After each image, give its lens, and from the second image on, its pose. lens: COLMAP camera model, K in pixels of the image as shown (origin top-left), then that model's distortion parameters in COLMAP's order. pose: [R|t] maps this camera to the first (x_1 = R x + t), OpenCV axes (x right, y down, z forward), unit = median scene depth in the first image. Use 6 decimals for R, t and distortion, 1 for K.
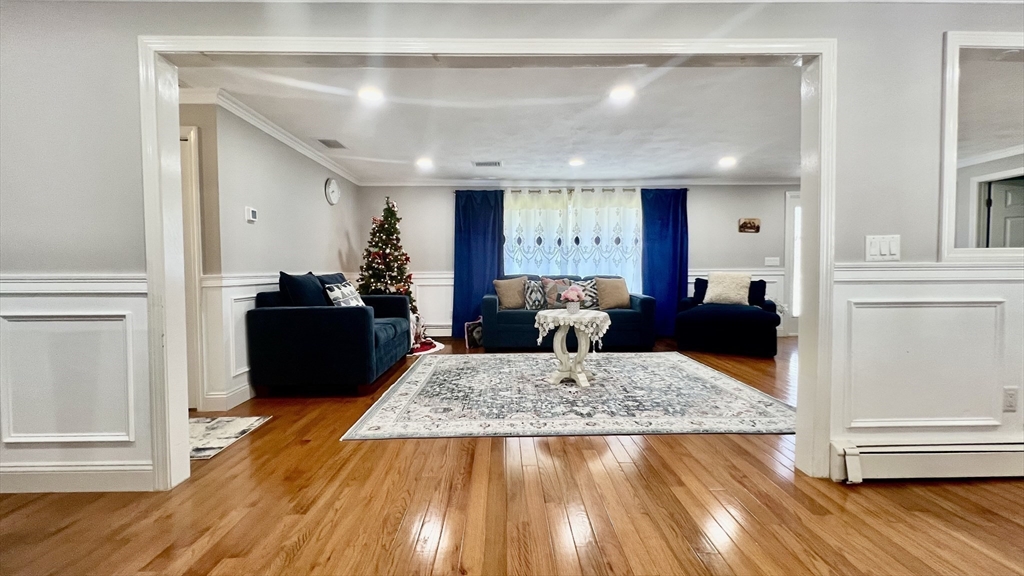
lens RADIAL K [[410.5, 0, 513.3], [0, 410.5, 287.2], [0, 0, 1]] dist [-0.002071, 0.000832]
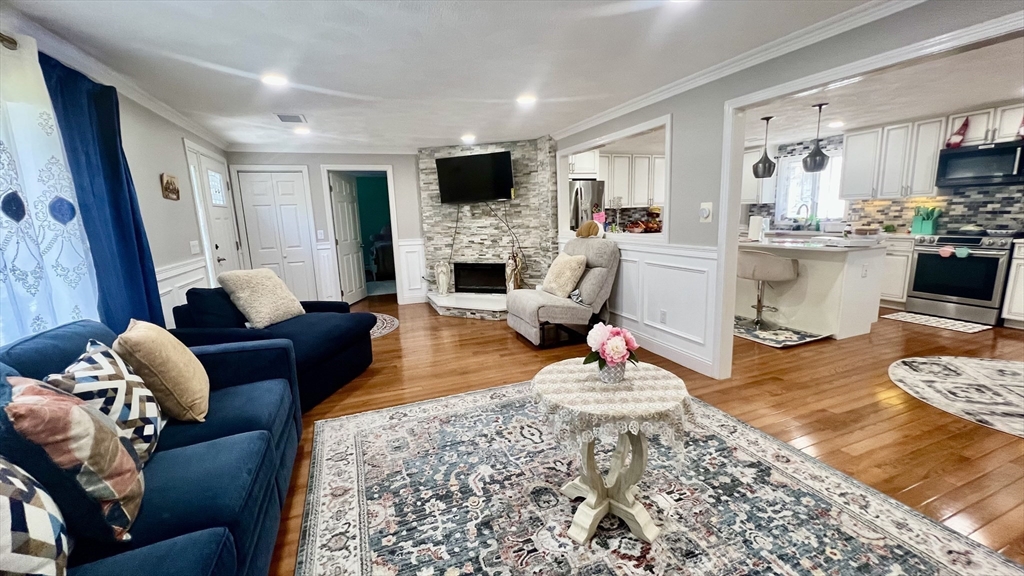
lens RADIAL K [[410.5, 0, 511.7], [0, 410.5, 287.3], [0, 0, 1]] dist [-0.002071, 0.000832]
pose [[-0.343454, -0.145088, 0.927895, -0.167144], [0.071657, 0.981067, 0.179925, -0.093951], [-0.936432, 0.128286, -0.326555, 0.869261]]
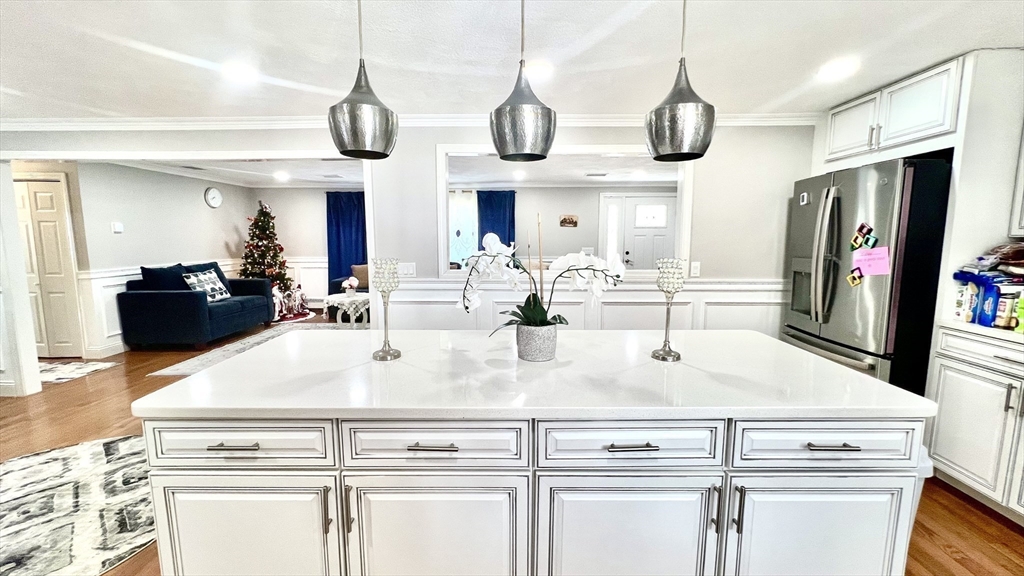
lens RADIAL K [[410.5, 0, 514.1], [0, 410.5, 286.9], [0, 0, 1]] dist [-0.002071, 0.000832]
pose [[0.999299, 0.011919, -0.035502, 0.528170], [-0.008904, 0.996435, 0.083891, -0.064936], [0.036376, -0.083517, 0.995842, -0.267961]]
